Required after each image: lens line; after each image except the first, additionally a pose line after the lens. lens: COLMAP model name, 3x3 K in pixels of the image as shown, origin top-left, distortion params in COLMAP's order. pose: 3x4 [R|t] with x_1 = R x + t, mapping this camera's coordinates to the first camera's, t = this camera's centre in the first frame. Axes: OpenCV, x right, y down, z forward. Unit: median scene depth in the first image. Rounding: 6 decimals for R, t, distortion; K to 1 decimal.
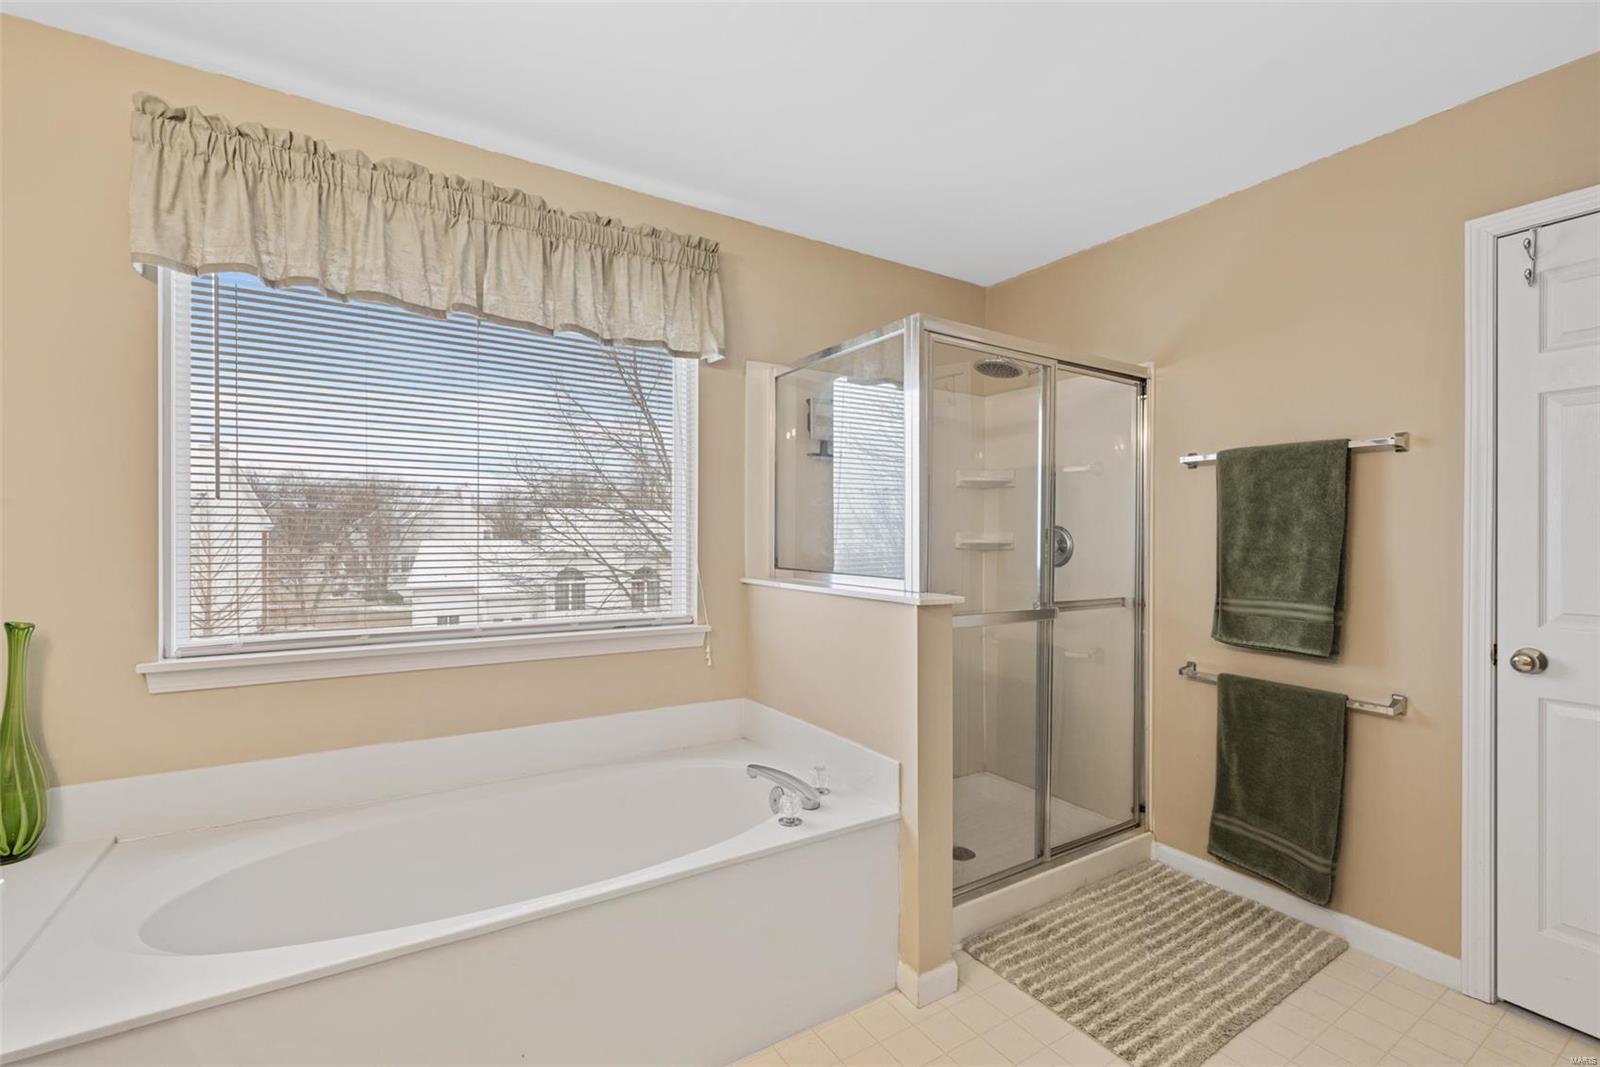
lens RADIAL K [[695.4, 0, 789.5], [0, 695.4, 532.2], [0, 0, 1]] dist [-0.001375, -0.000836]
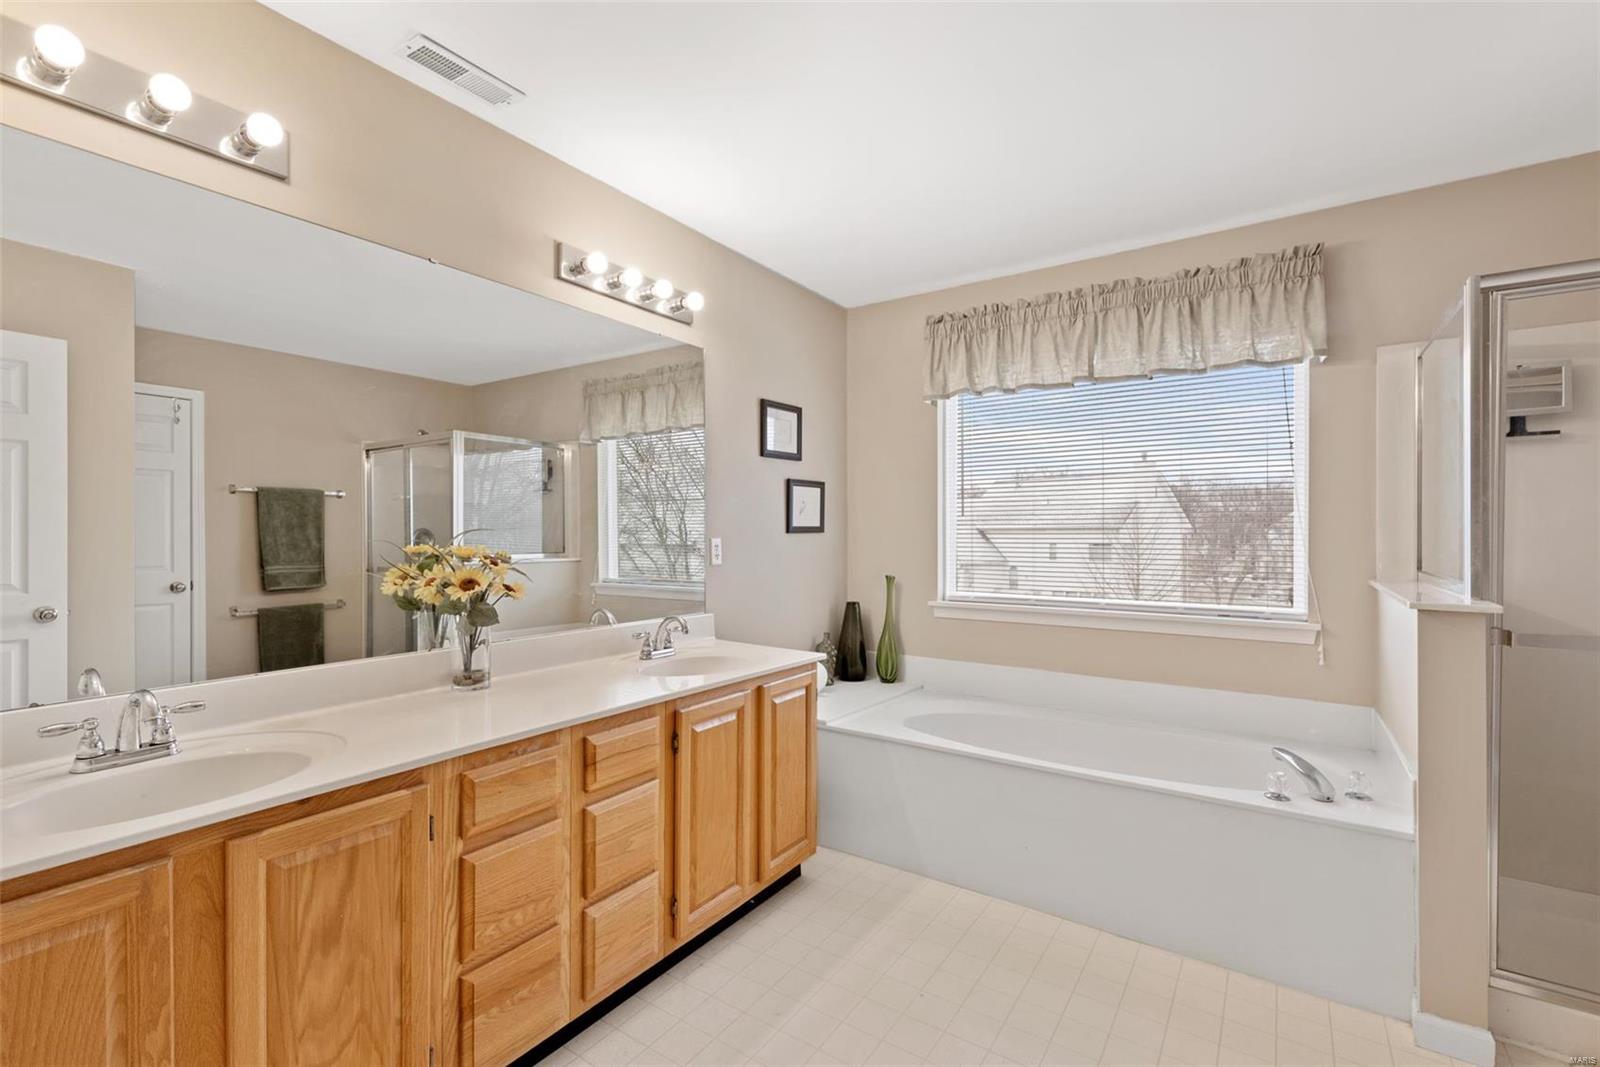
lens RADIAL K [[695.4, 0, 809.7], [0, 695.4, 536.2], [0, 0, 1]] dist [-0.001375, -0.000836]
pose [[0.400407, -0.003832, -0.916329, 0.598222], [0.007197, 0.999974, -0.001037, 0.002540], [0.916309, -0.006180, 0.400424, -0.091406]]
